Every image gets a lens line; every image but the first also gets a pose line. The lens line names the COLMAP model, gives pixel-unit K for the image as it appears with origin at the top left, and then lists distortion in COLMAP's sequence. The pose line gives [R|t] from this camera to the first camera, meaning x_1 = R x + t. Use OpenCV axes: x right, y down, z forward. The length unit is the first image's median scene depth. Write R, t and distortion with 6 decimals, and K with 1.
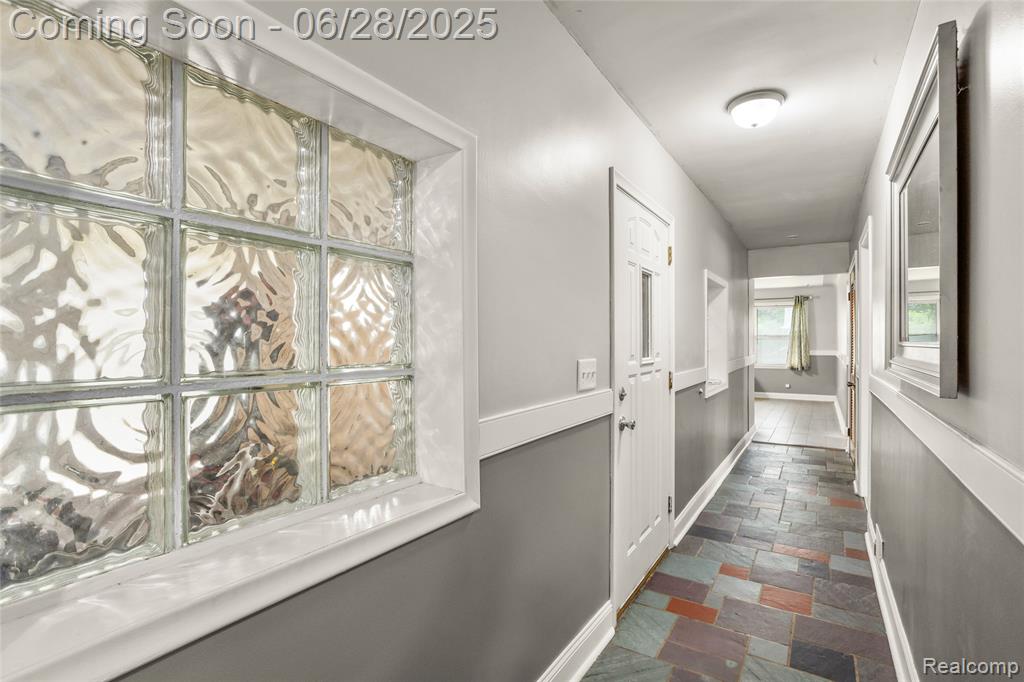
lens RADIAL K [[472.2, 0, 512.0], [0, 472.2, 341.0], [0, 0, 1]] dist [-0.000151, 0.000042]
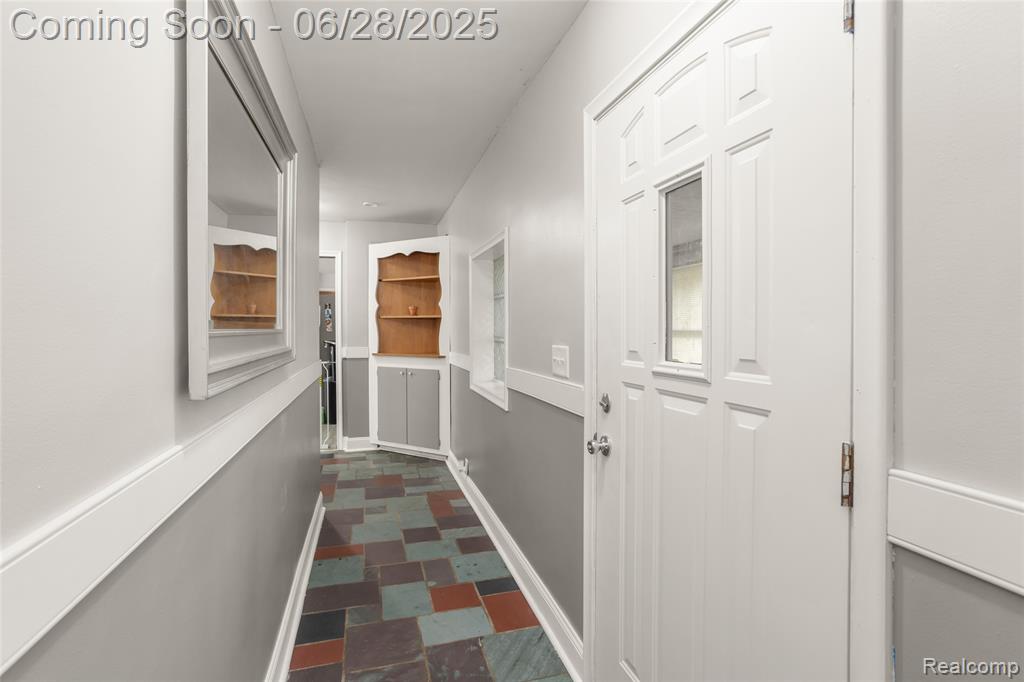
lens RADIAL K [[502.5, 0, 519.9], [0, 502.5, 342.1], [0, 0, 1]] dist [-0.020045, 0.000170]
pose [[-0.641481, 0.012281, -0.767041, 0.855948], [-0.008069, 0.999709, 0.022755, 0.005579], [0.767097, 0.020786, -0.641195, 1.335824]]
